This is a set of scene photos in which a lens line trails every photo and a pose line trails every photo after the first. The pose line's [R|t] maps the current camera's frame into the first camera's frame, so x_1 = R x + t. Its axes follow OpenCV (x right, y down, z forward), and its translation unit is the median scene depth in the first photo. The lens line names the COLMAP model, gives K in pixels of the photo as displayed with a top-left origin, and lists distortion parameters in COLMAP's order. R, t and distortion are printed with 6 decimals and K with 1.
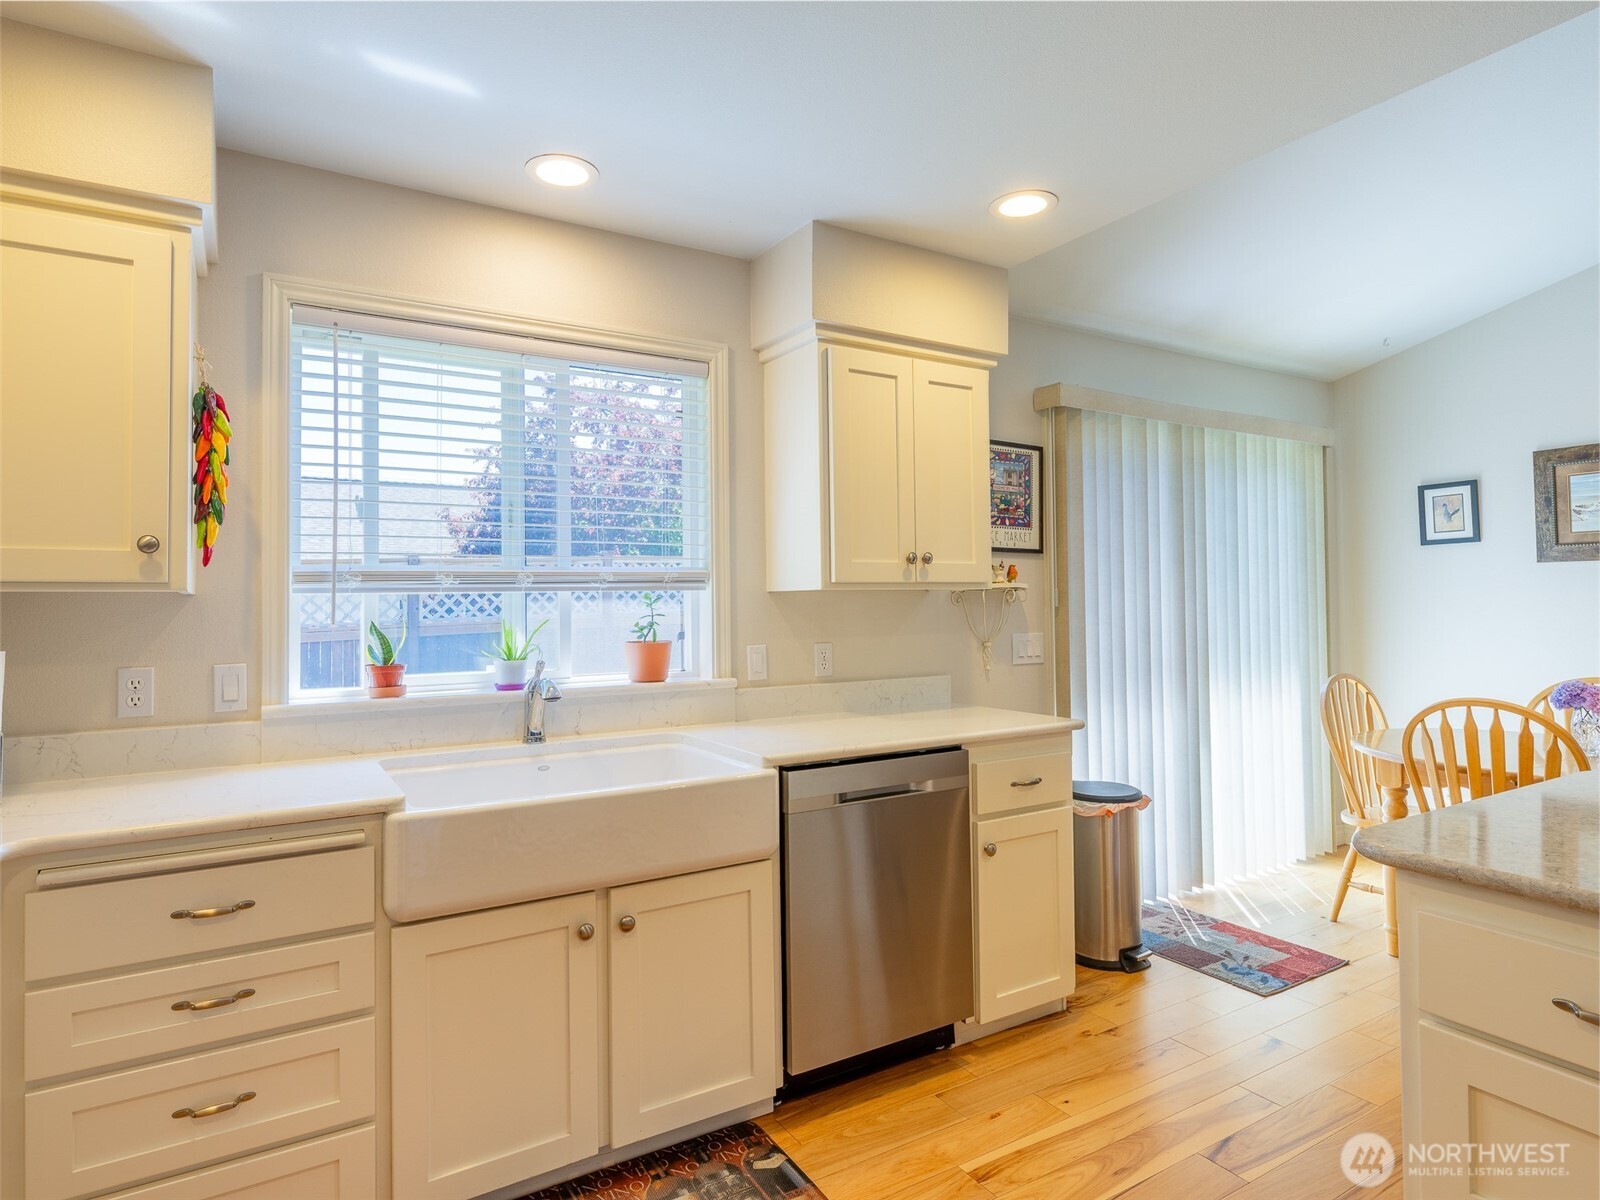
lens RADIAL K [[896.8, 0, 776.3], [0, 896.8, 585.7], [0, 0, 1]] dist [-0.001089, 0.000173]
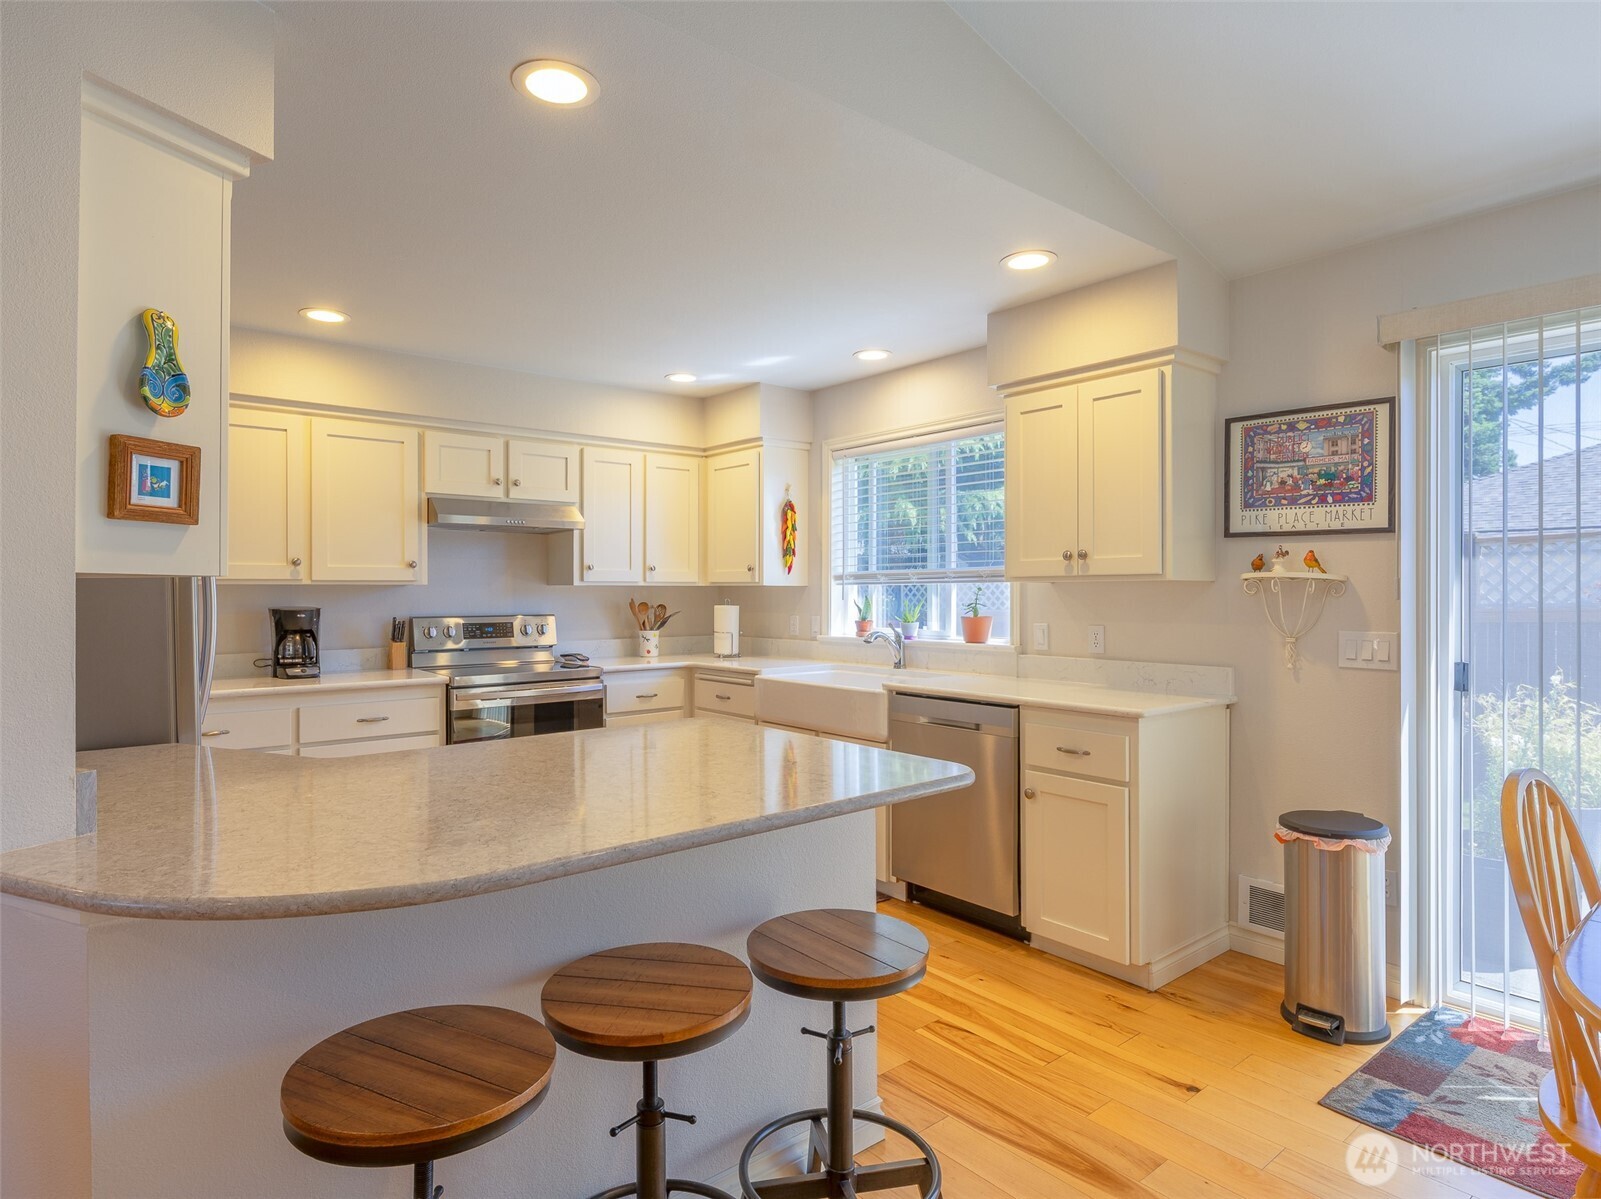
lens RADIAL K [[897.4, 0, 776.8], [0, 897.4, 585.2], [0, 0, 1]] dist [-0.001089, 0.000173]
pose [[0.139755, 0.003806, -0.990179, 1.309235], [0.020422, 0.999769, 0.006725, -0.007226], [0.989976, -0.021162, 0.139645, 0.456950]]
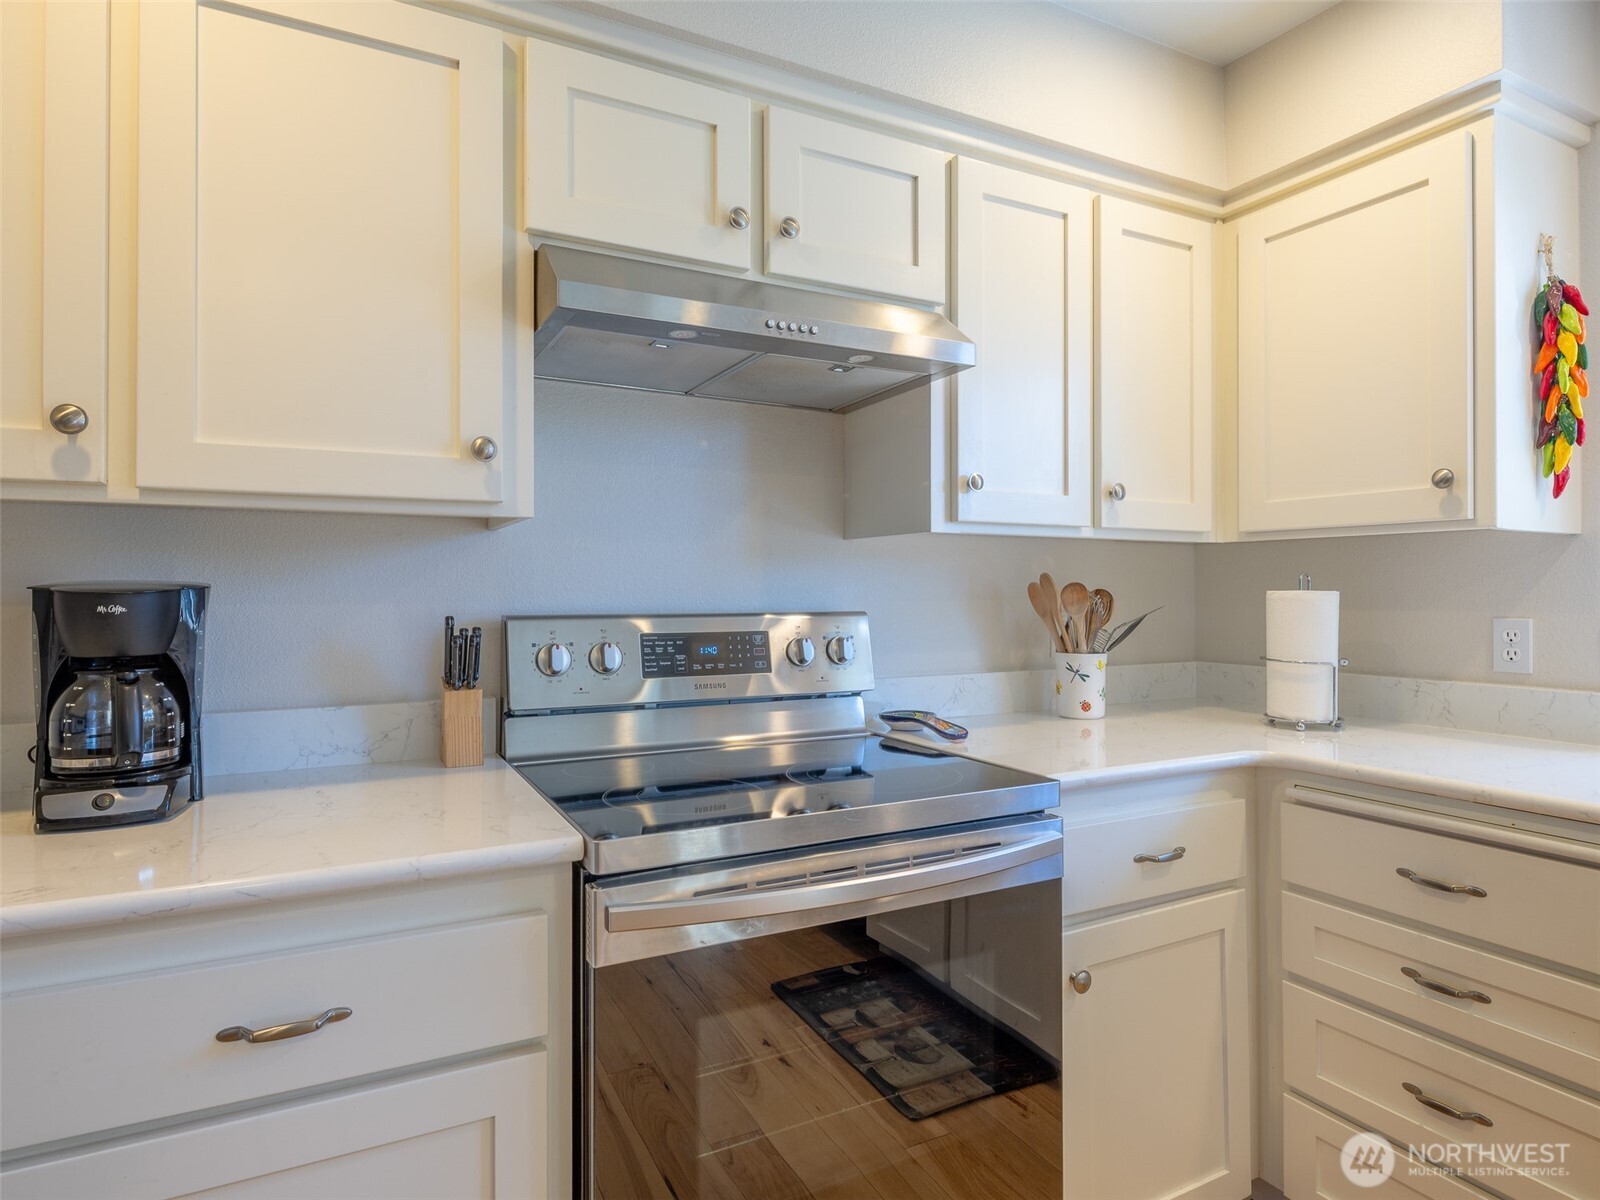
lens RADIAL K [[896.8, 0, 776.3], [0, 896.8, 585.7], [0, 0, 1]] dist [-0.001089, 0.000173]
pose [[-0.066196, 0.002379, -0.997804, 0.176100], [0.022383, 0.999749, 0.000899, 0.031274], [0.997556, -0.022274, -0.066232, 0.242909]]
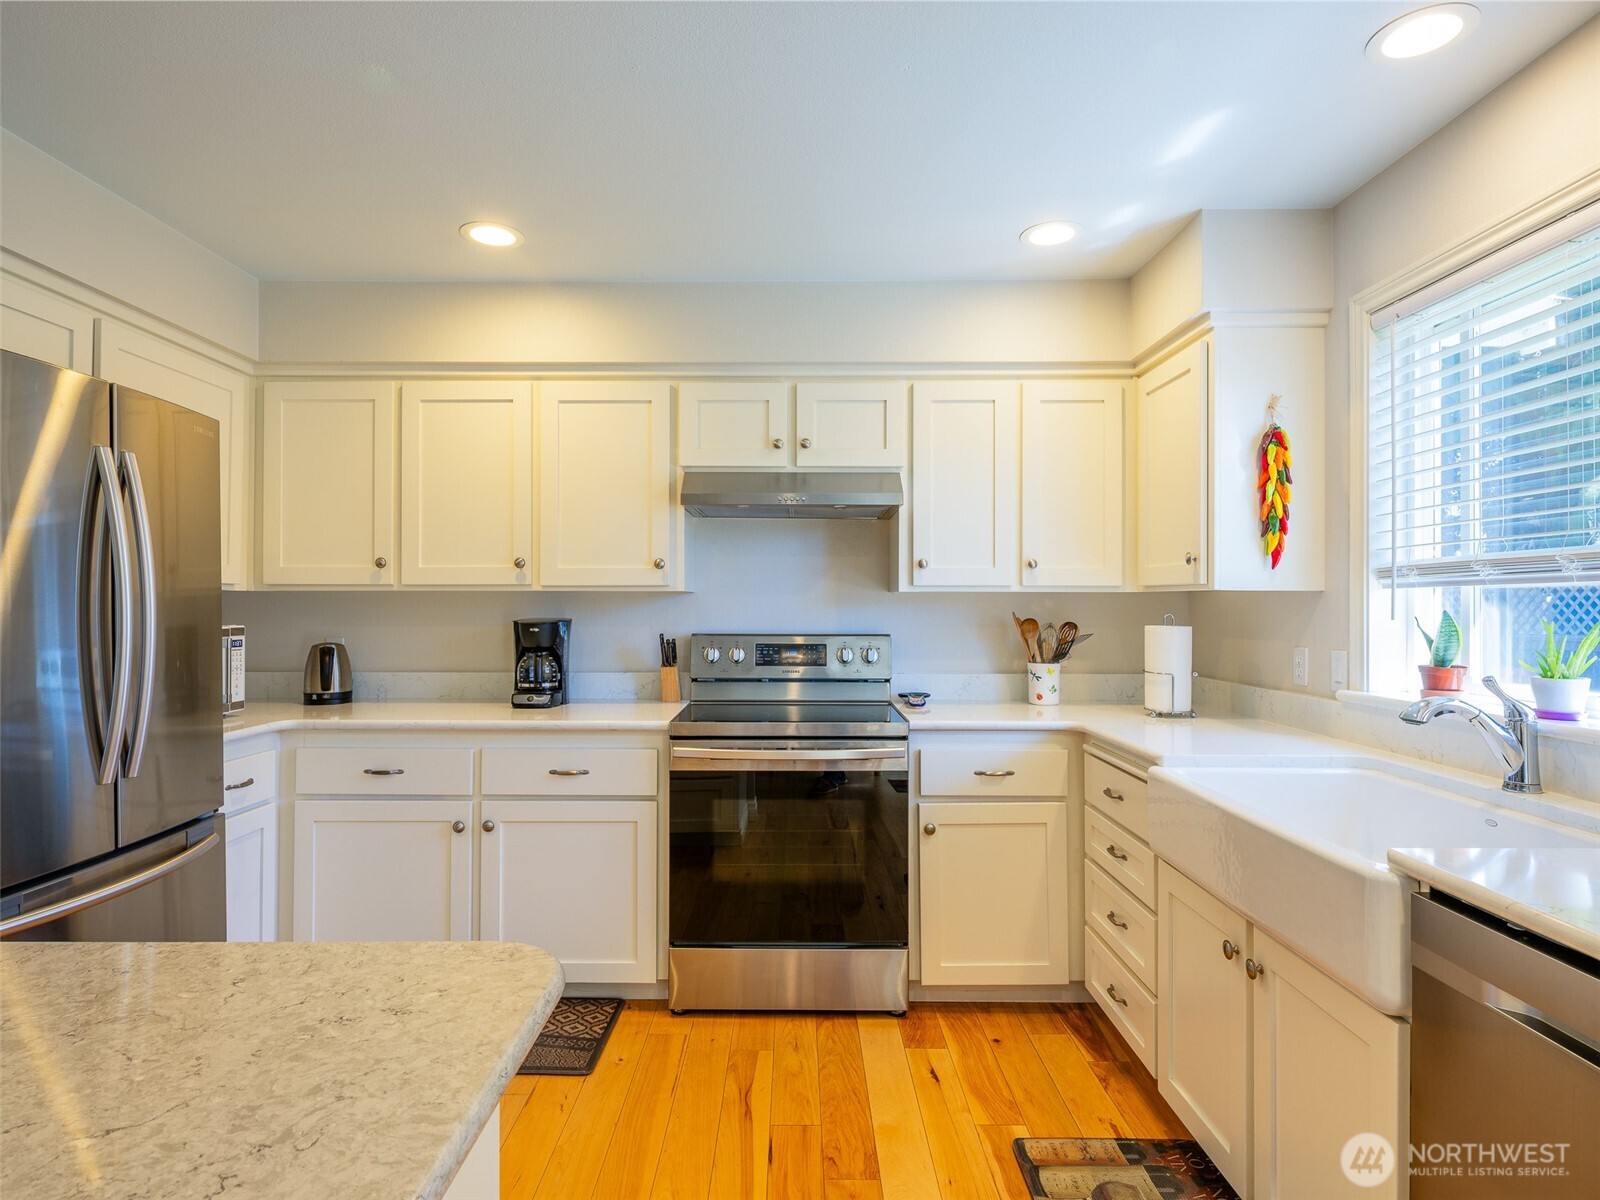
lens RADIAL K [[871.3, 0, 790.2], [0, 871.3, 598.4], [0, 0, 1]] dist [-0.000679, -0.000533]
pose [[-0.516741, 0.004187, -0.856132, 0.568634], [0.020660, 0.999758, -0.007581, 0.010806], [0.855892, -0.021605, -0.516702, 0.768765]]
